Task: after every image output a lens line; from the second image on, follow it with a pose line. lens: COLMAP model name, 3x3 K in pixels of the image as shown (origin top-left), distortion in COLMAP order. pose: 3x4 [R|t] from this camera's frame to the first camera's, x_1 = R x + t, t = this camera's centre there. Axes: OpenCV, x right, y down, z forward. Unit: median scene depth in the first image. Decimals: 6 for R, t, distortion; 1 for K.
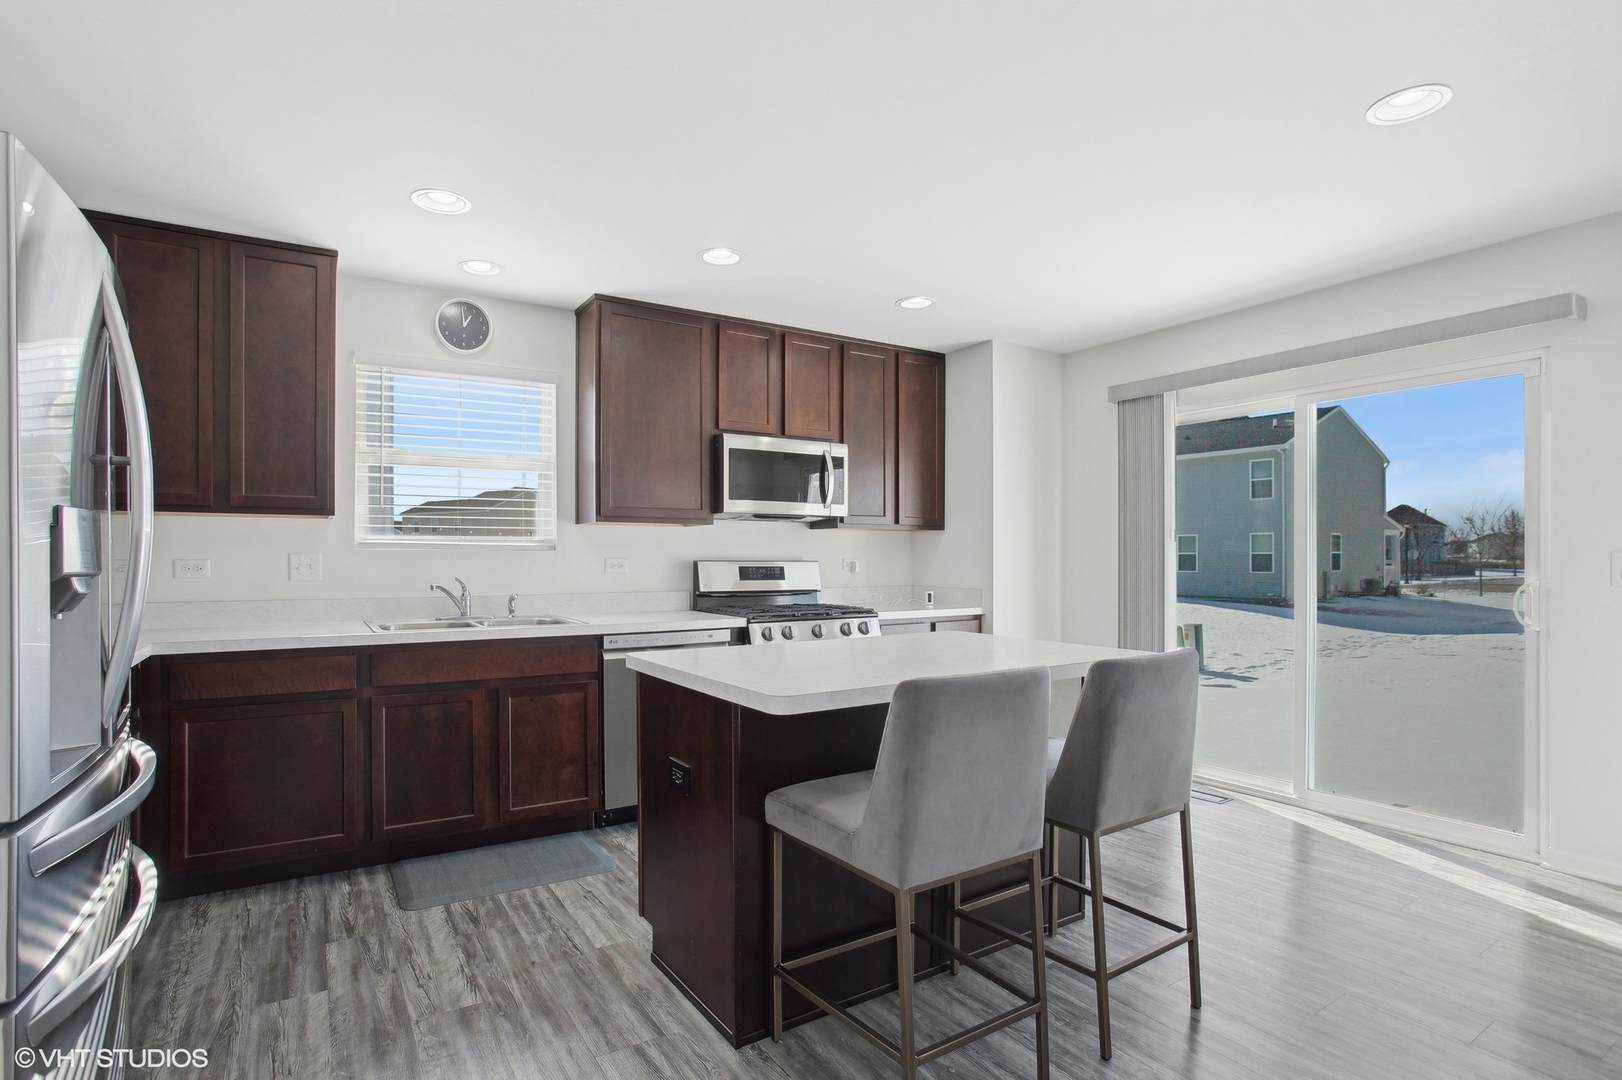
lens RADIAL K [[785.2, 0, 783.1], [0, 785.2, 546.7], [0, 0, 1]] dist [-0.061614, -0.000112]
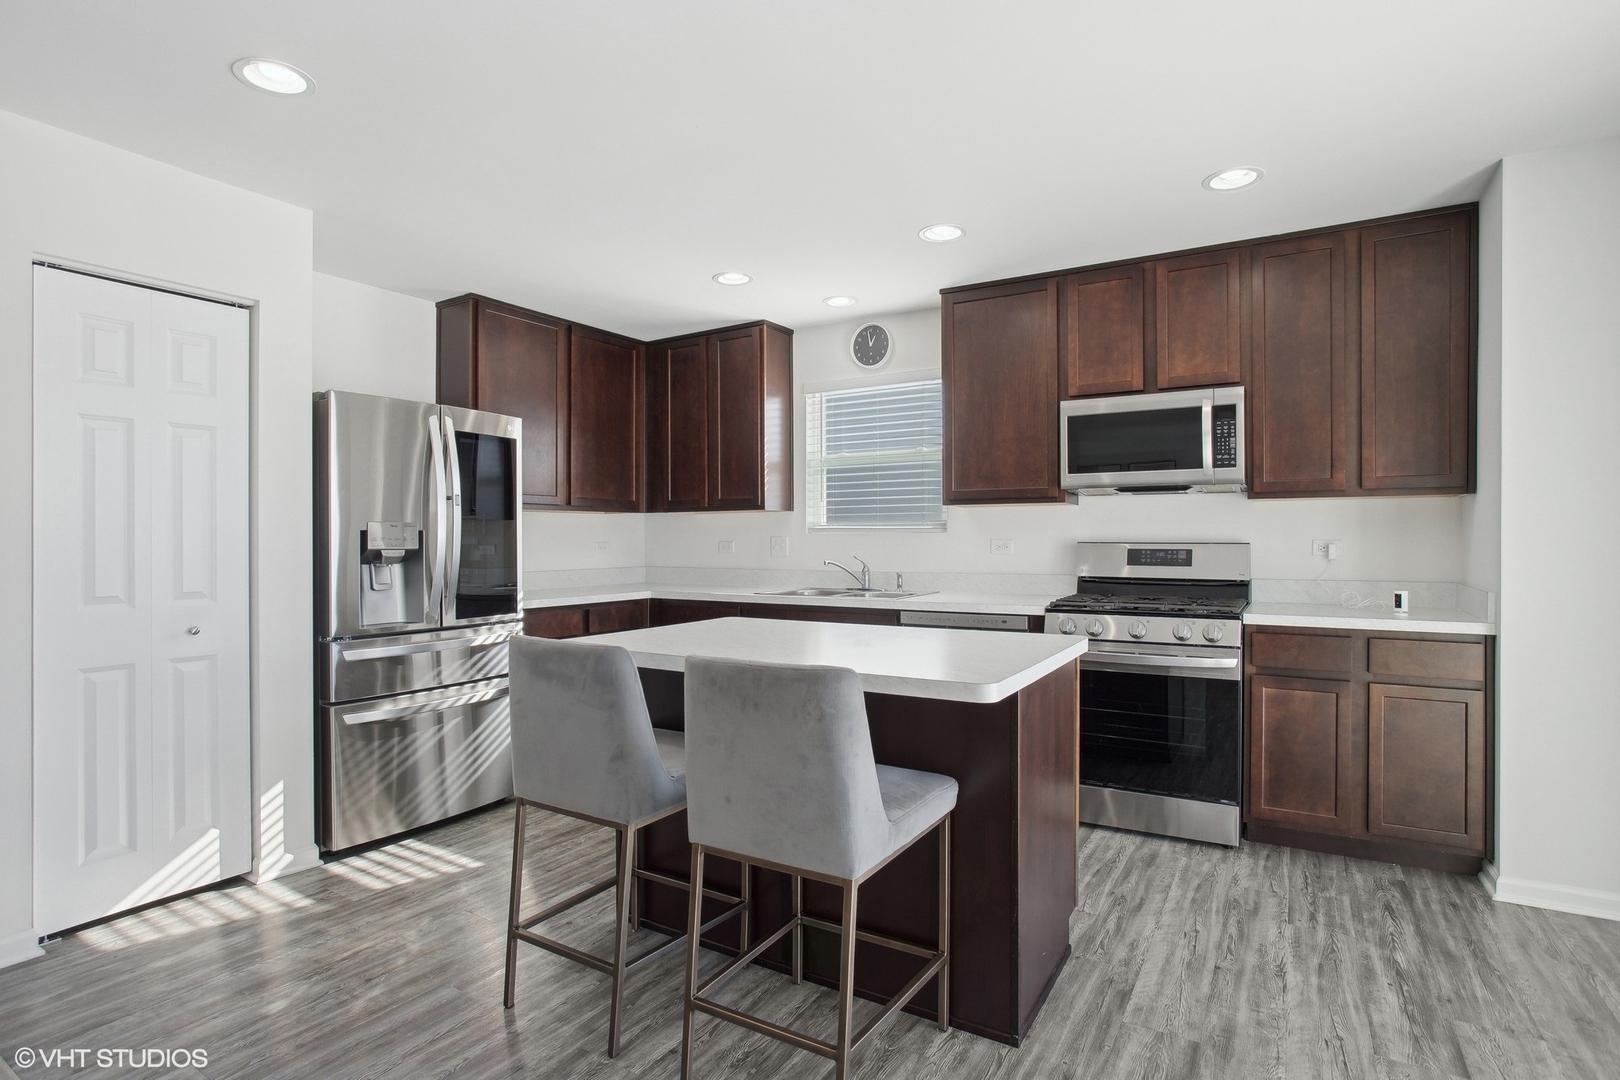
lens RADIAL K [[843.7, 0, 810.0], [0, 843.7, 540.0], [0, 0, 1]] dist [-0.046998, 0.000267]
pose [[0.432052, 0.000622, -0.901848, 0.711599], [0.019954, 0.999748, 0.010249, -0.000782], [0.901628, -0.022424, 0.431931, 0.344083]]
